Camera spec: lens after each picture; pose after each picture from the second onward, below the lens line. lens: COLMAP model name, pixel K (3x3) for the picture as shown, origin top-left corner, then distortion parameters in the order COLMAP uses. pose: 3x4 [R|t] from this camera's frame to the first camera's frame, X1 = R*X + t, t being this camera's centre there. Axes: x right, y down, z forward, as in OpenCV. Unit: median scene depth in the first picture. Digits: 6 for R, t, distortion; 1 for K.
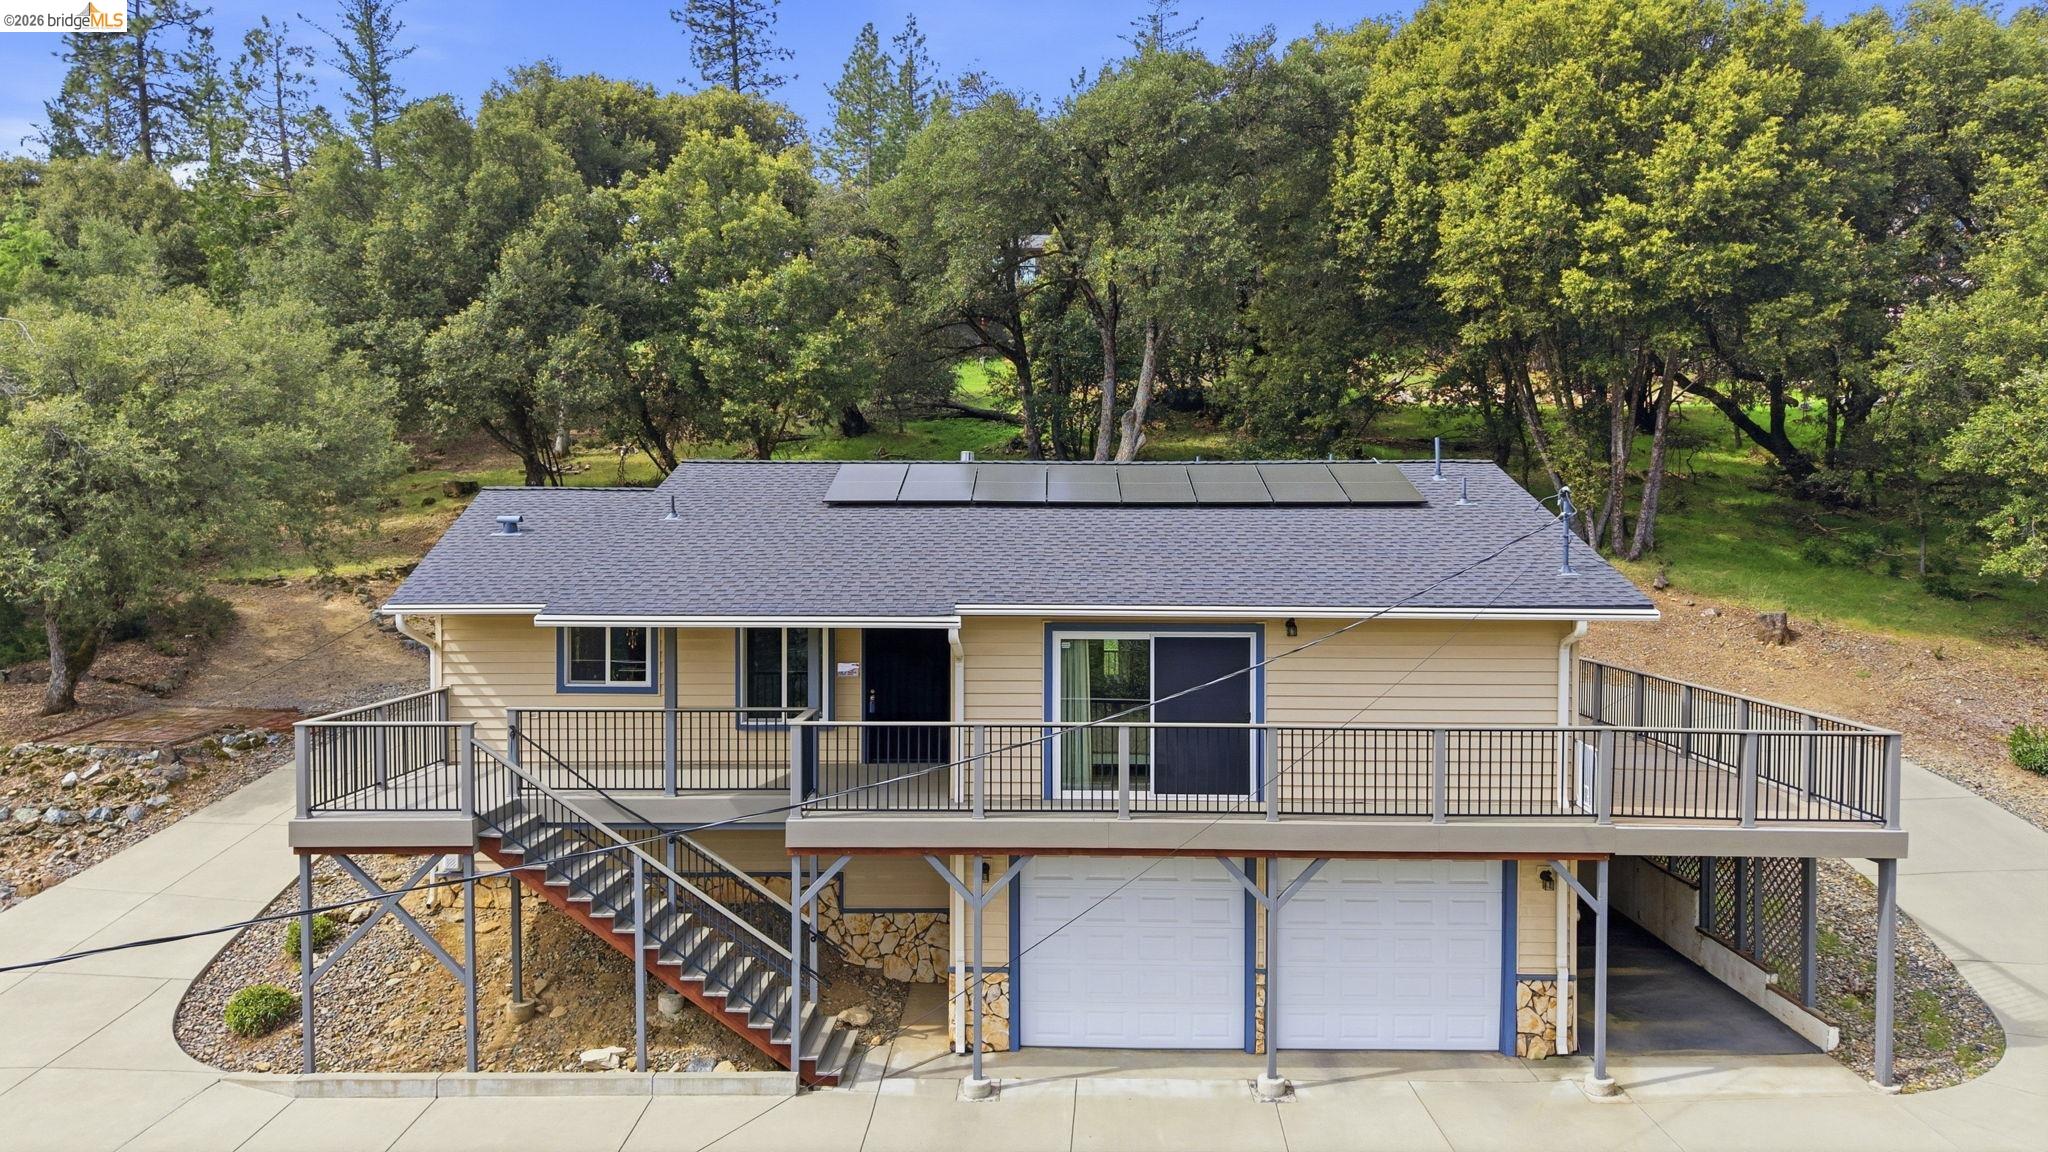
lens RADIAL K [[1389.3, 0, 1028.7], [0, 1389.3, 570.2], [0, 0, 1]] dist [0.017031, -0.010155]
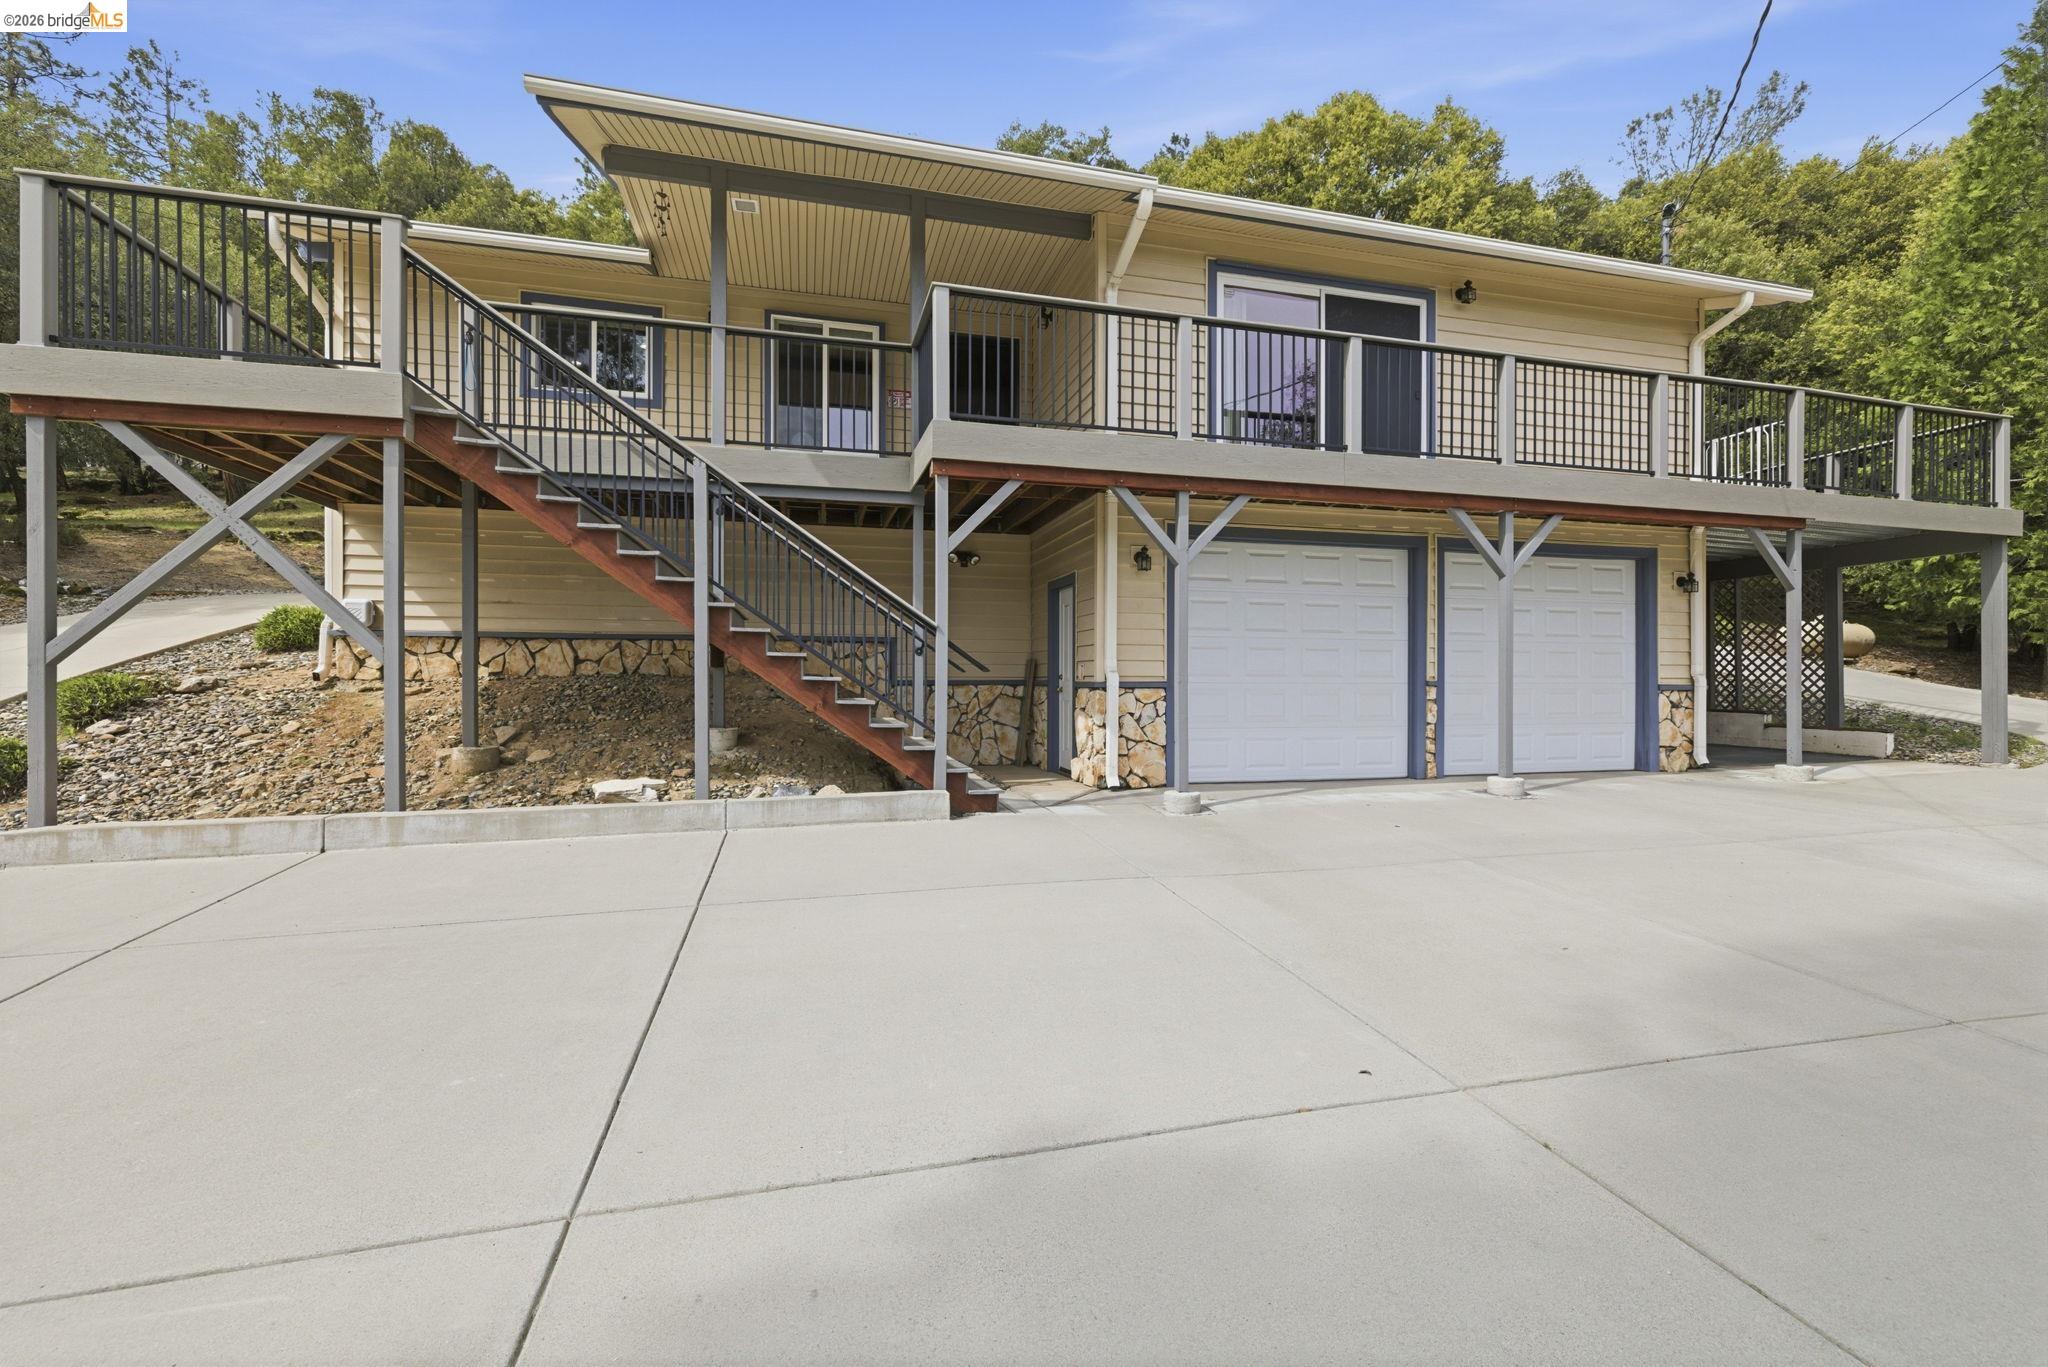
lens RADIAL K [[857.0, 0, 1028.5], [0, 857.0, 681.6], [0, 0, 1]] dist [0.008702, -0.000788]
pose [[0.963065, -0.000105, 0.269269, -0.213306], [0.008192, 0.999548, -0.028909, 0.283507], [-0.269144, 0.030047, 0.962631, 0.514096]]
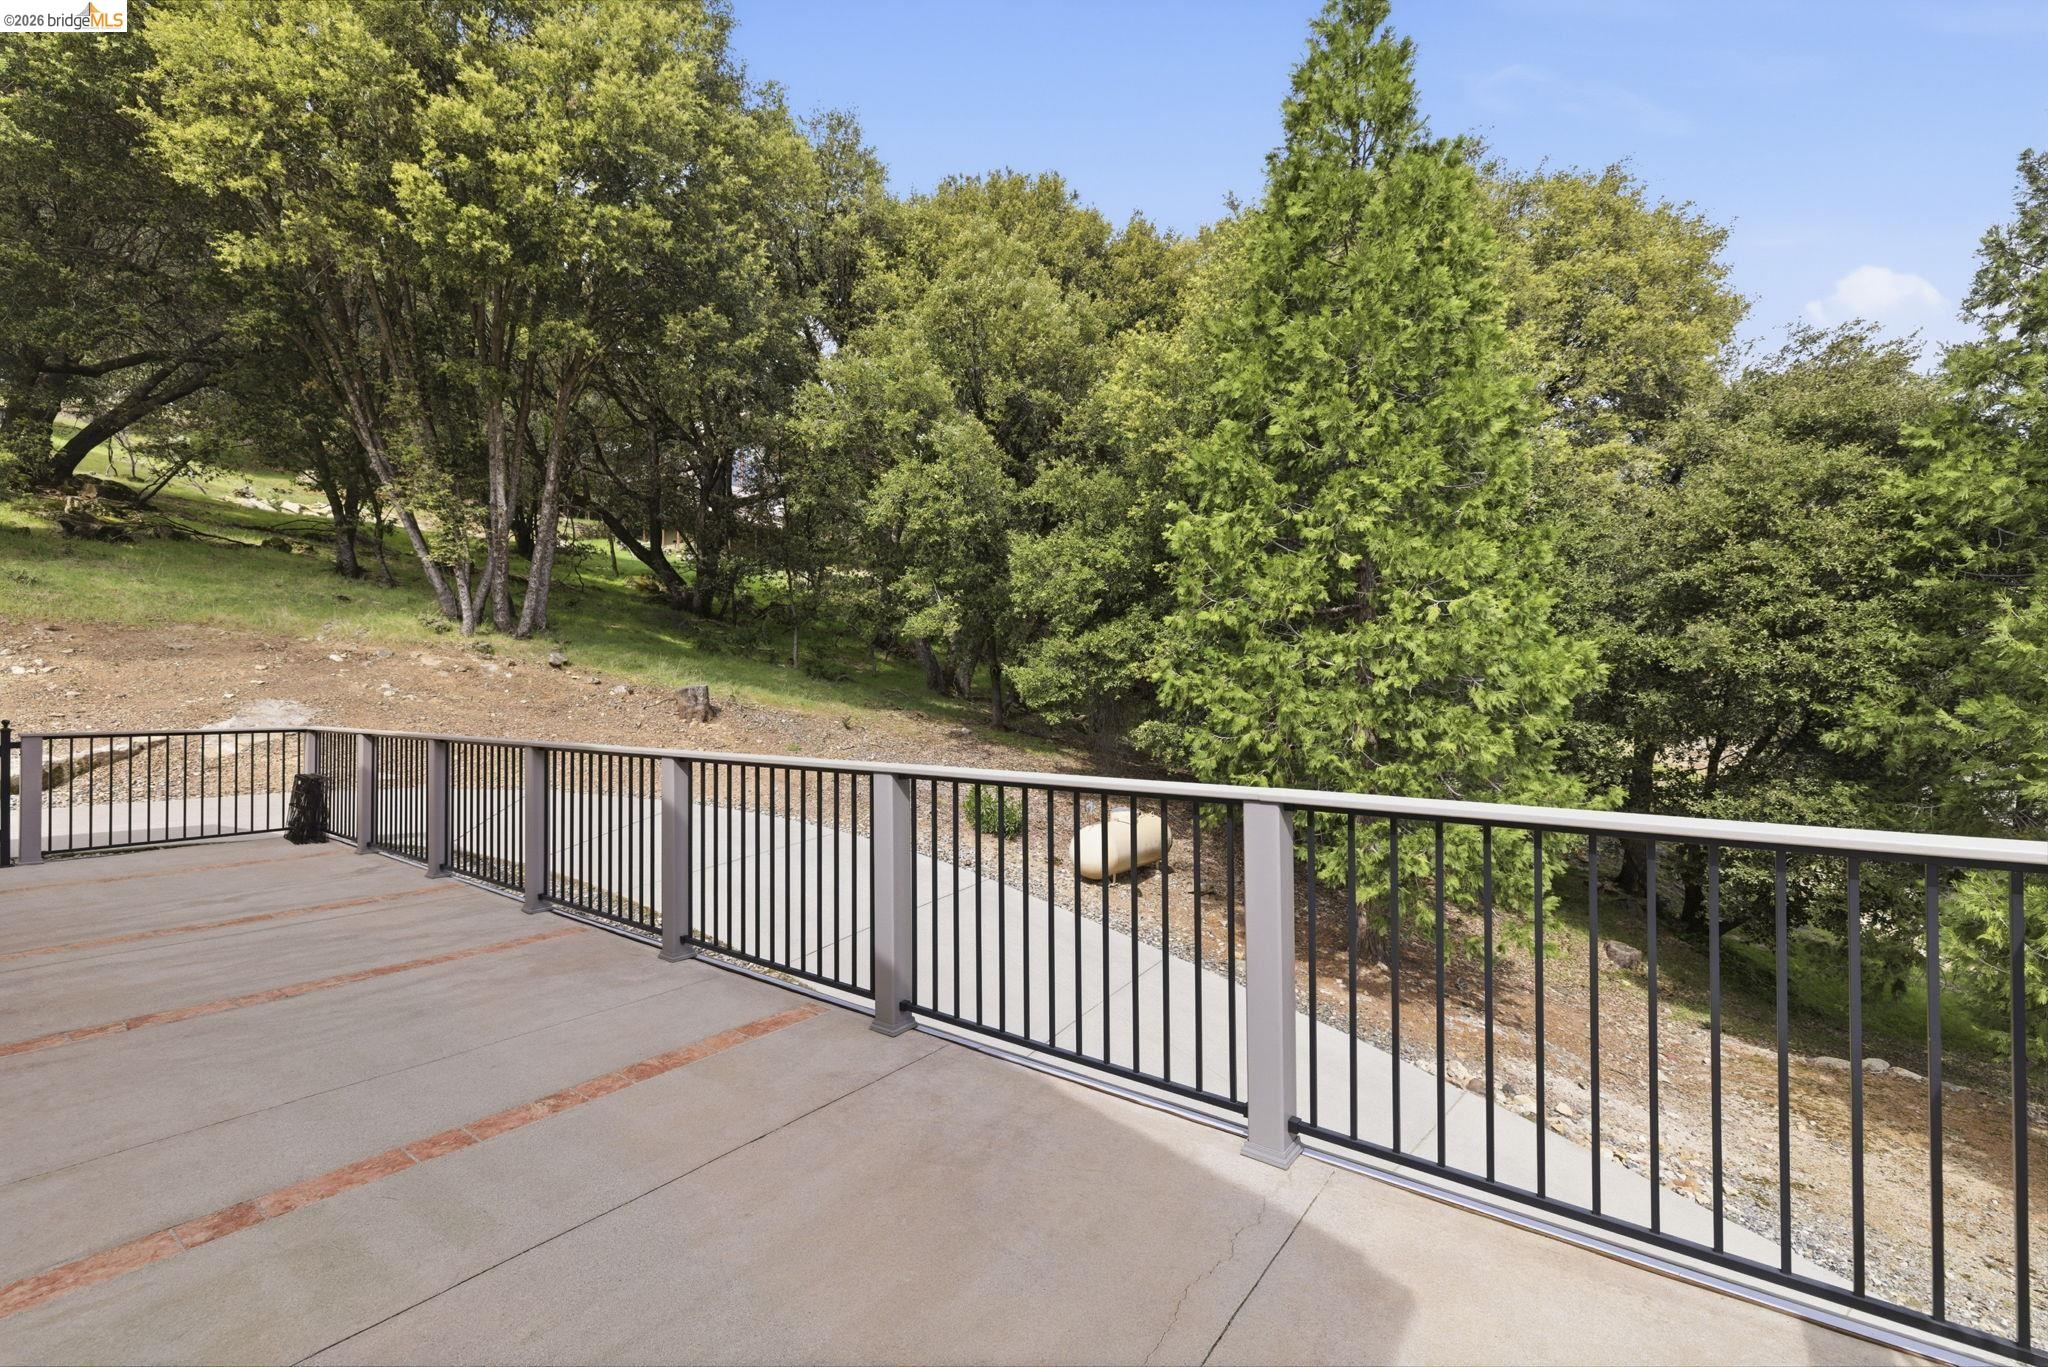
lens RADIAL K [[857.0, 0, 1011.6], [0, 857.0, 689.6], [0, 0, 1]] dist [0.008702, -0.000788]
pose [[0.600501, -0.007204, 0.799592, 0.396895], [0.033030, 0.999329, -0.015802, 0.082803], [-0.798942, 0.035900, 0.600336, 0.915882]]
